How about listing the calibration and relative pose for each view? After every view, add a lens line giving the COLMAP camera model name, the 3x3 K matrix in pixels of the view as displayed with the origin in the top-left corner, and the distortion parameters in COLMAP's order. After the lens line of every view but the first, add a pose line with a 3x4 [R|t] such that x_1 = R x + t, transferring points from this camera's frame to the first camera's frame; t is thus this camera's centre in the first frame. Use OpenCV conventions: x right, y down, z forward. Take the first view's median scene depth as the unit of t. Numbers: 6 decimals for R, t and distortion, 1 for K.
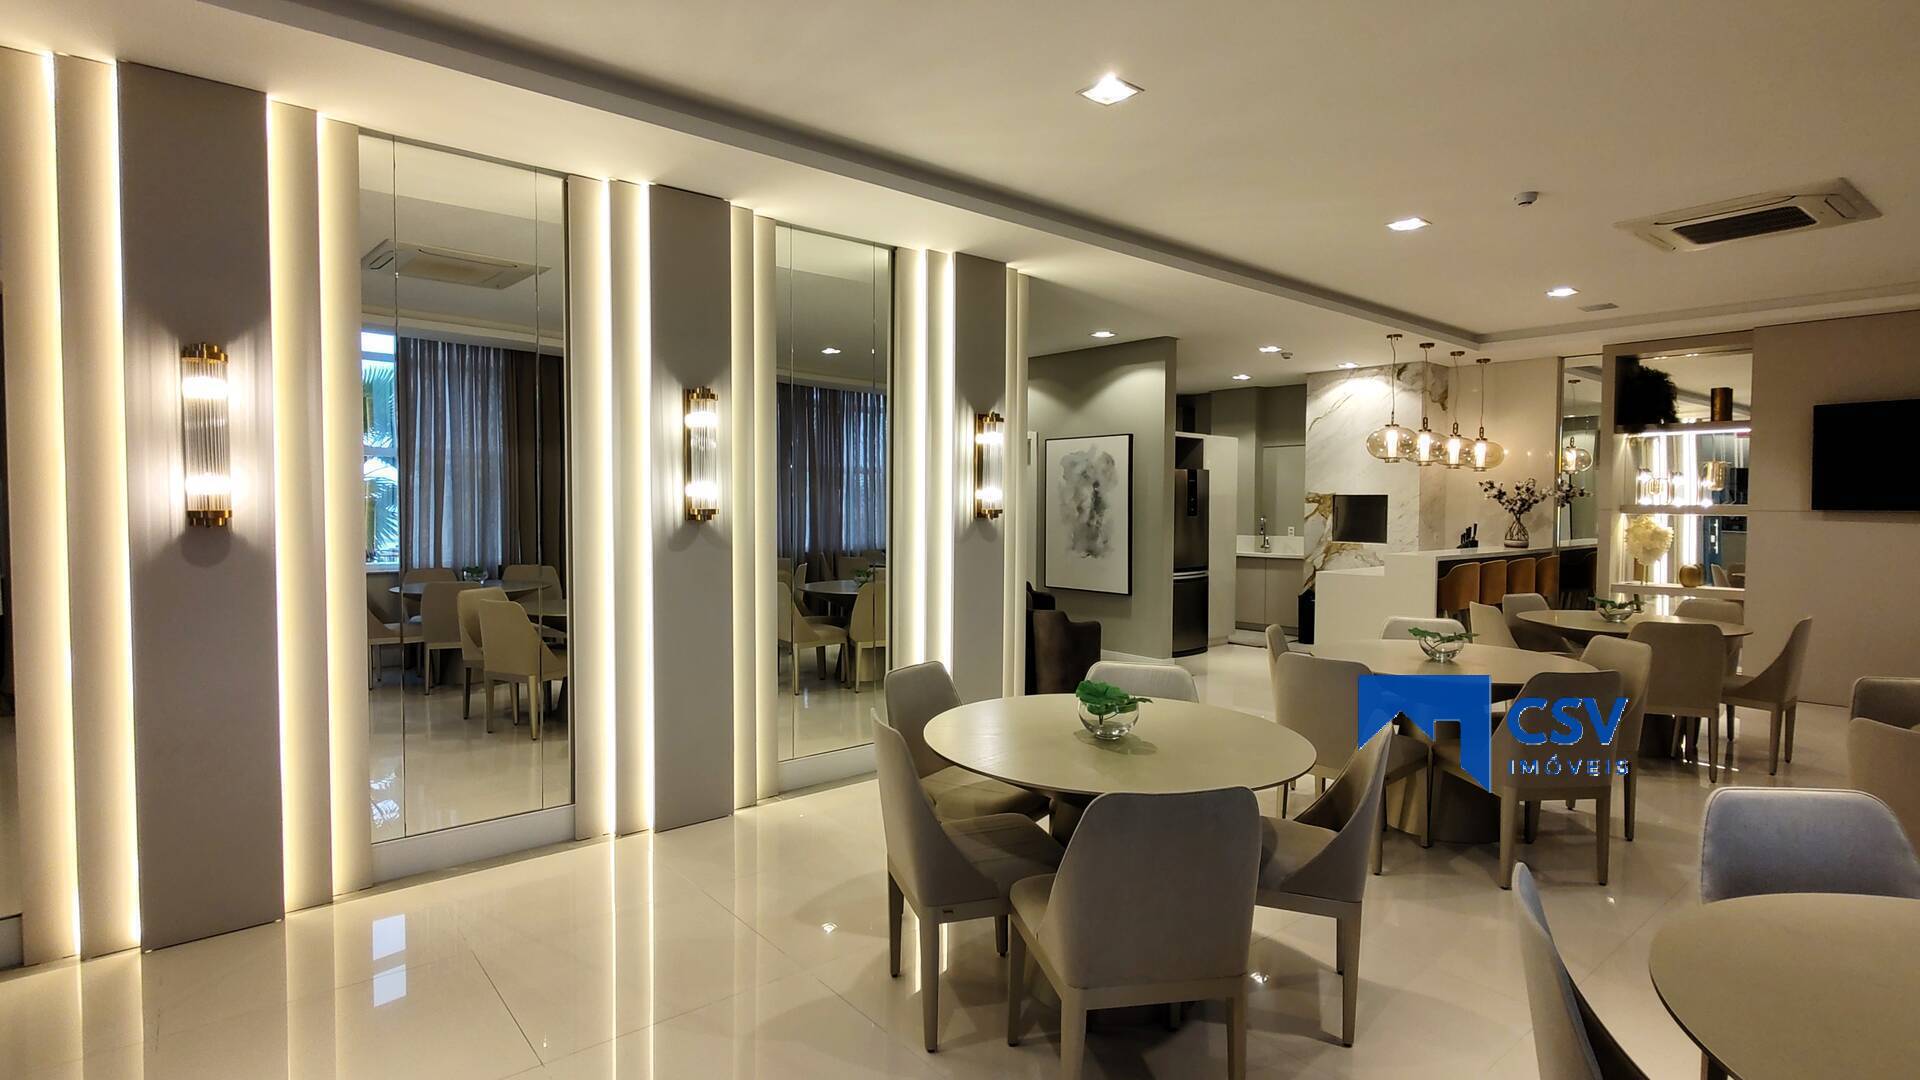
lens RADIAL K [[925.1, 0, 959.7], [0, 925.1, 534.2], [0, 0, 1]] dist [-0.000597, 0.000537]
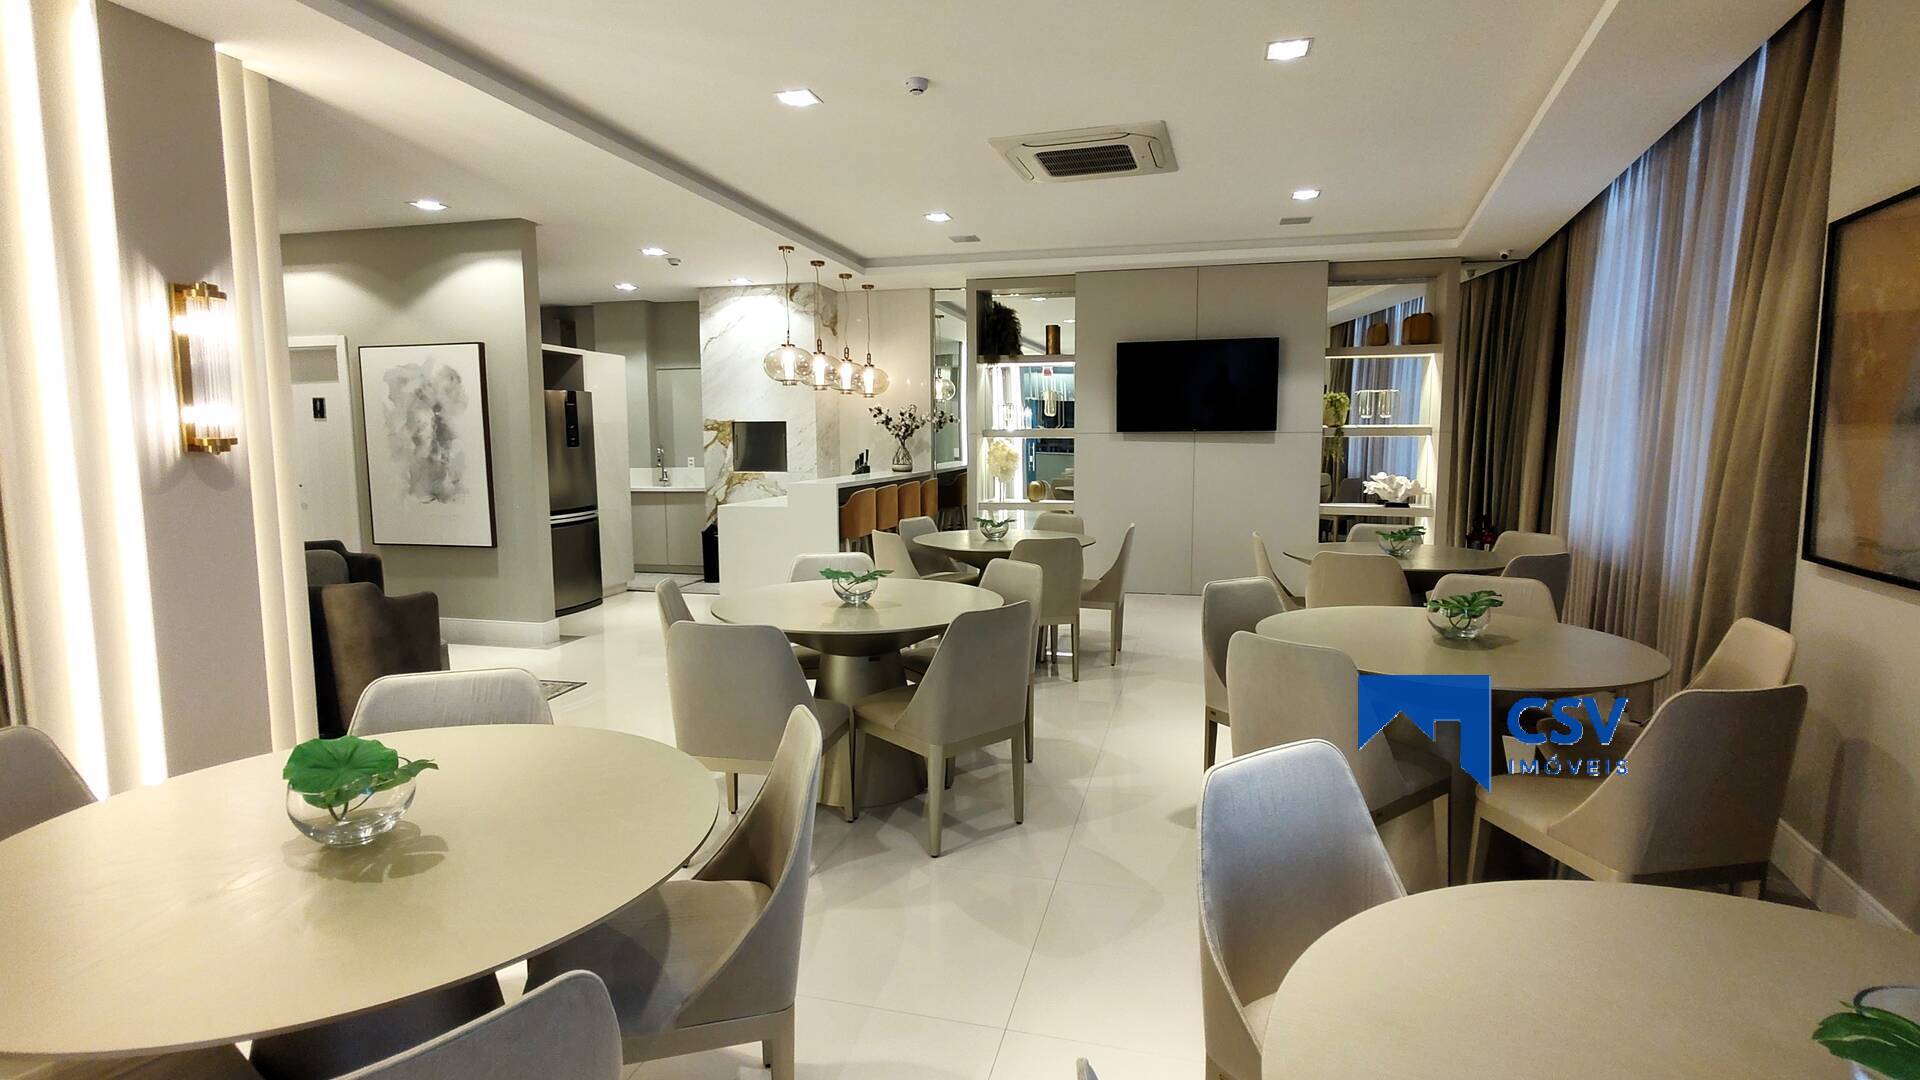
lens RADIAL K [[923.4, 0, 954.1], [0, 923.4, 531.0], [0, 0, 1]] dist [-0.005387, -0.000297]
pose [[0.816226, -0.069453, 0.573543, 0.050843], [0.029648, 0.996475, 0.078475, 0.001084], [-0.576972, -0.047049, 0.815408, 0.120879]]
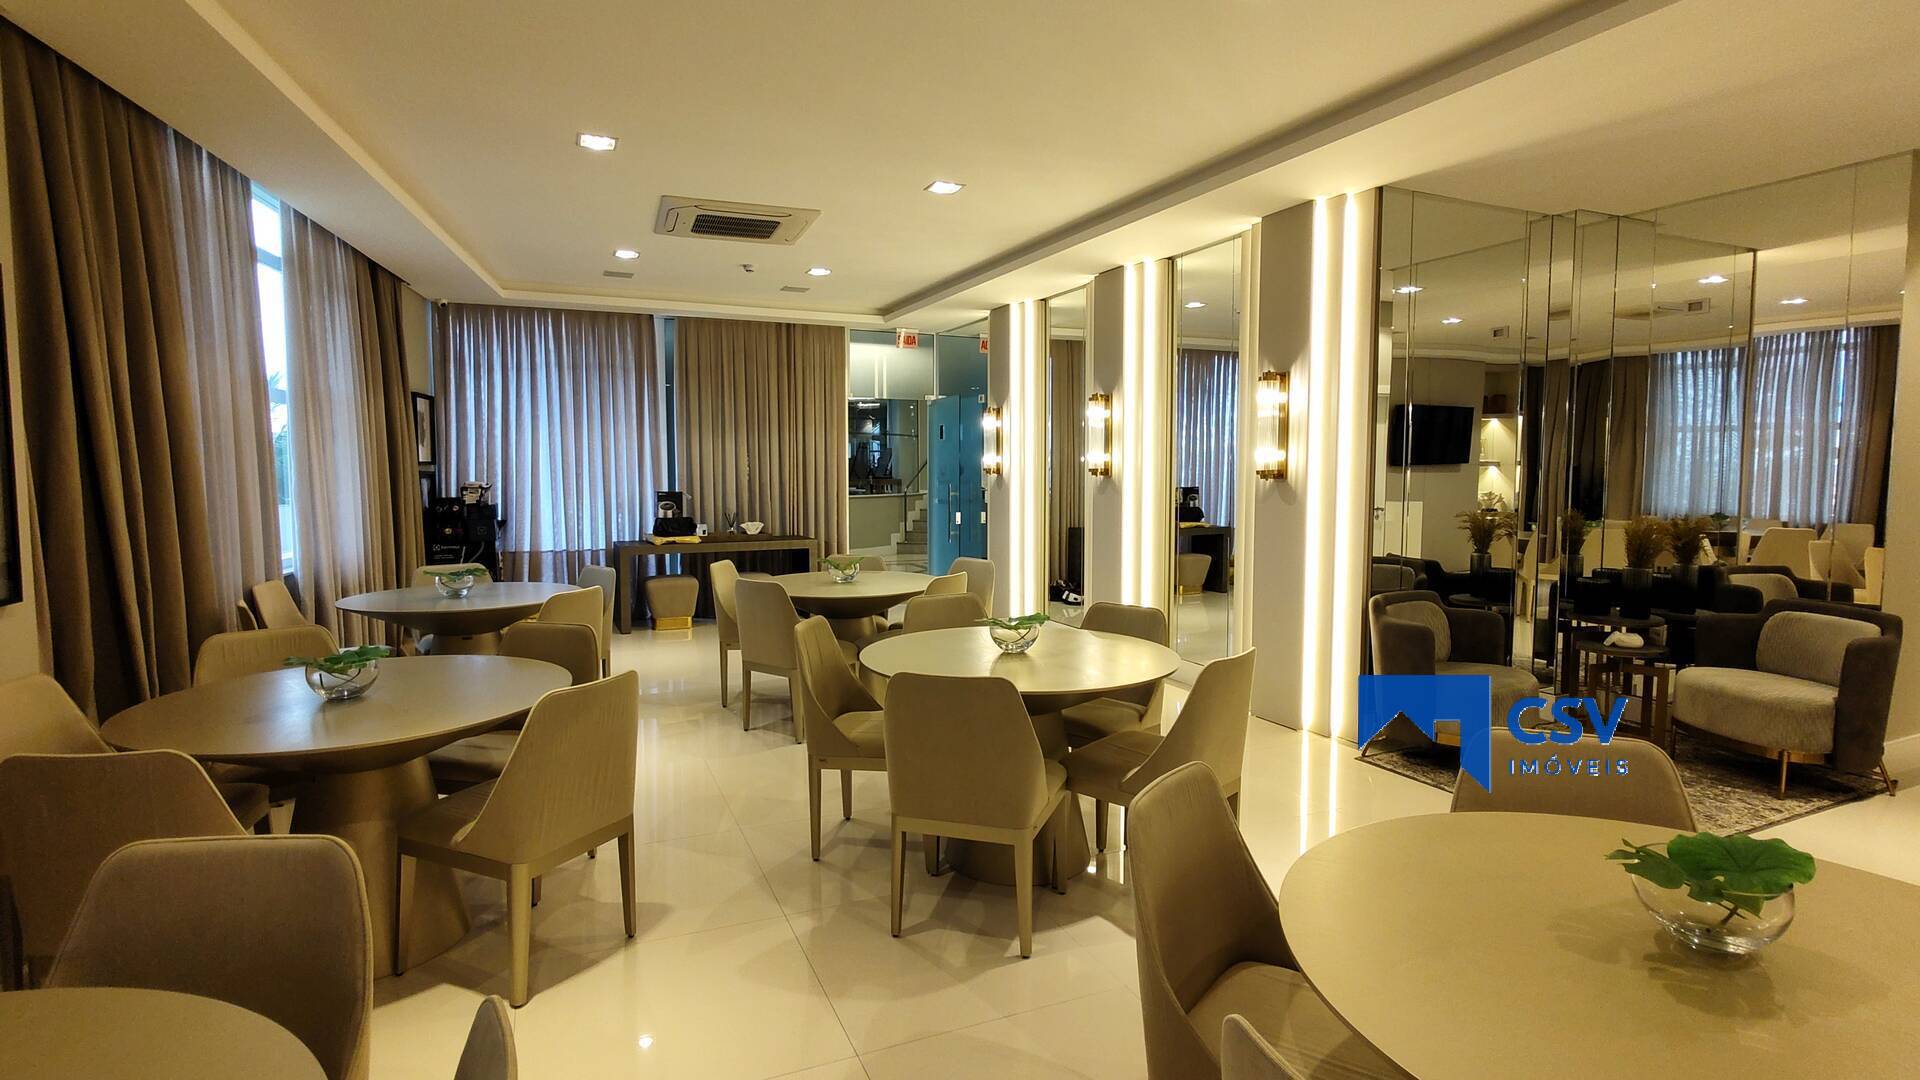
lens RADIAL K [[925.1, 0, 959.7], [0, 925.1, 534.2], [0, 0, 1]] dist [-0.000597, 0.000537]
pose [[-0.260686, 0.067432, -0.963066, 0.630910], [-0.026784, 0.996669, 0.077034, -0.015583], [0.965052, 0.045877, -0.258011, 0.580989]]
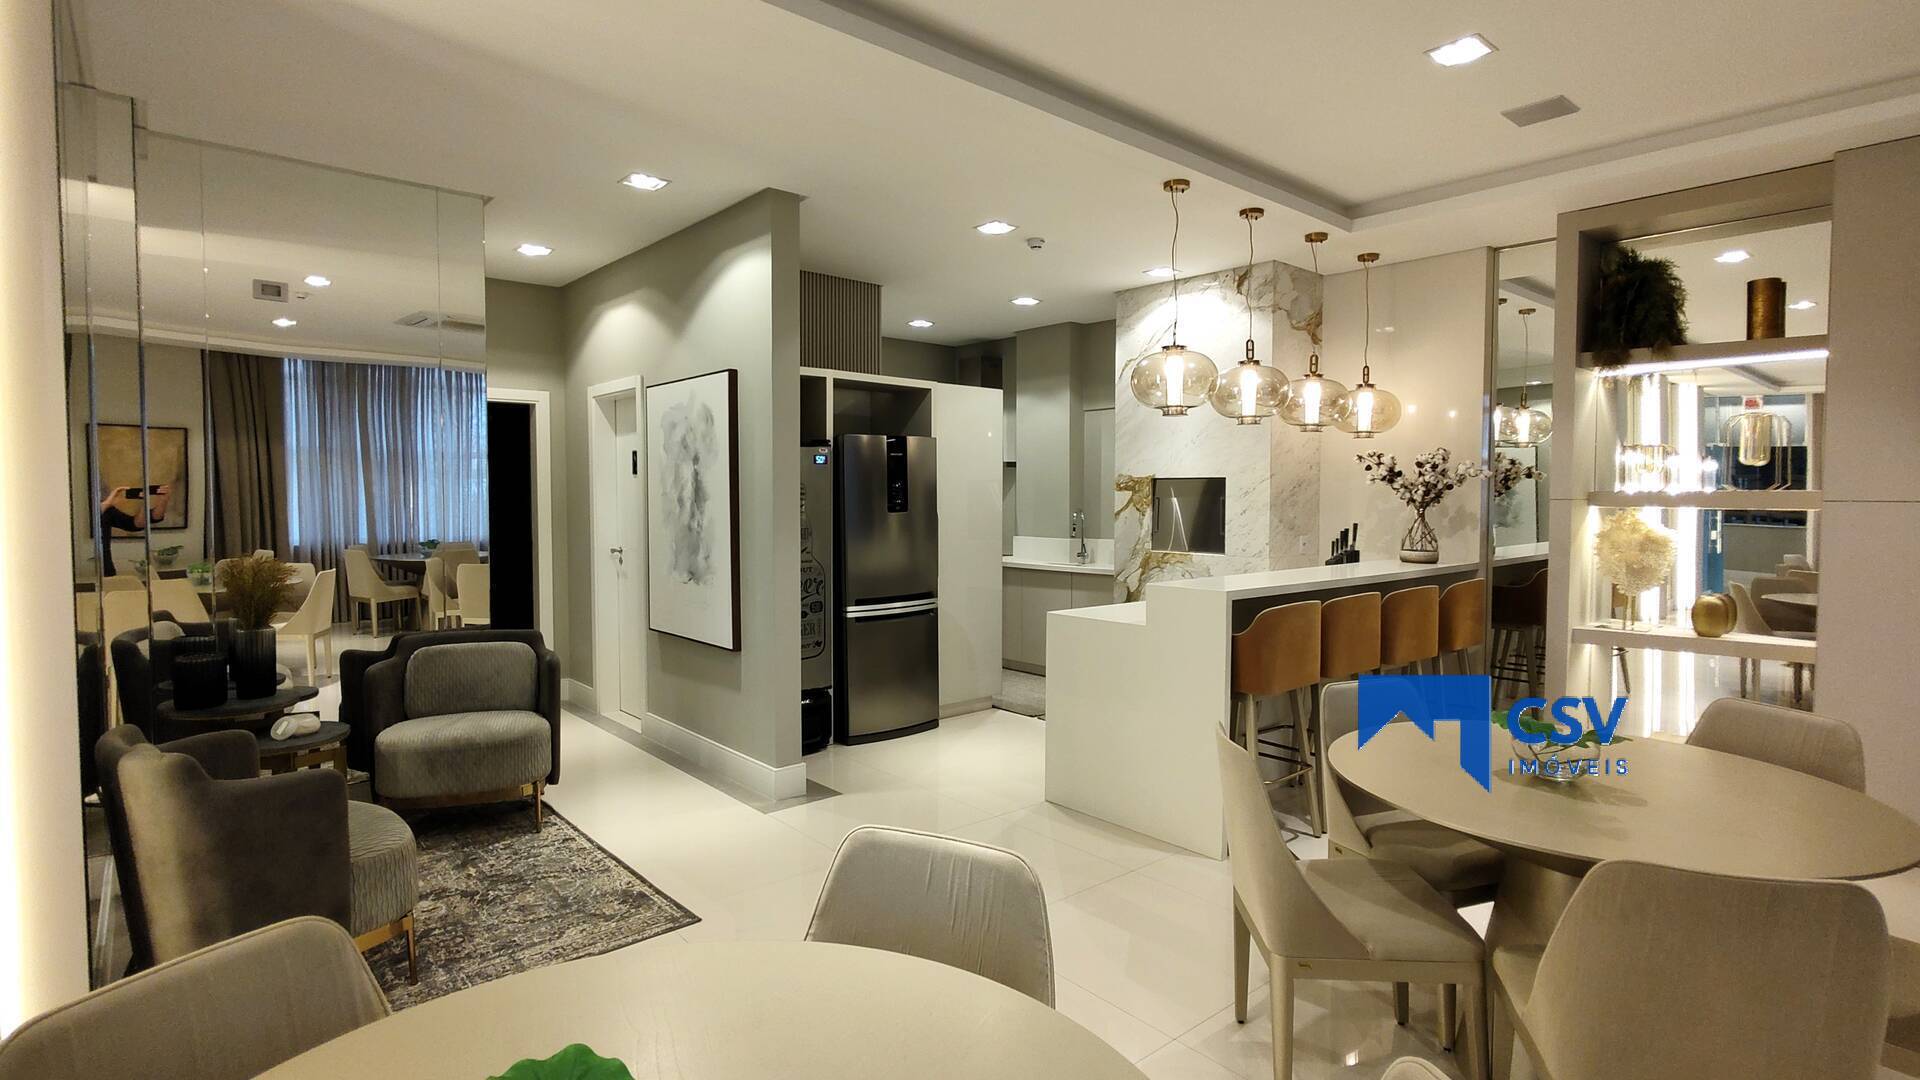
lens RADIAL K [[923.4, 0, 954.1], [0, 923.4, 531.0], [0, 0, 1]] dist [-0.005387, -0.000297]
pose [[0.999989, -0.003049, 0.003543, 0.305107], [0.003029, 0.999979, 0.005767, -0.011190], [-0.003560, -0.005757, 0.999977, 0.410821]]
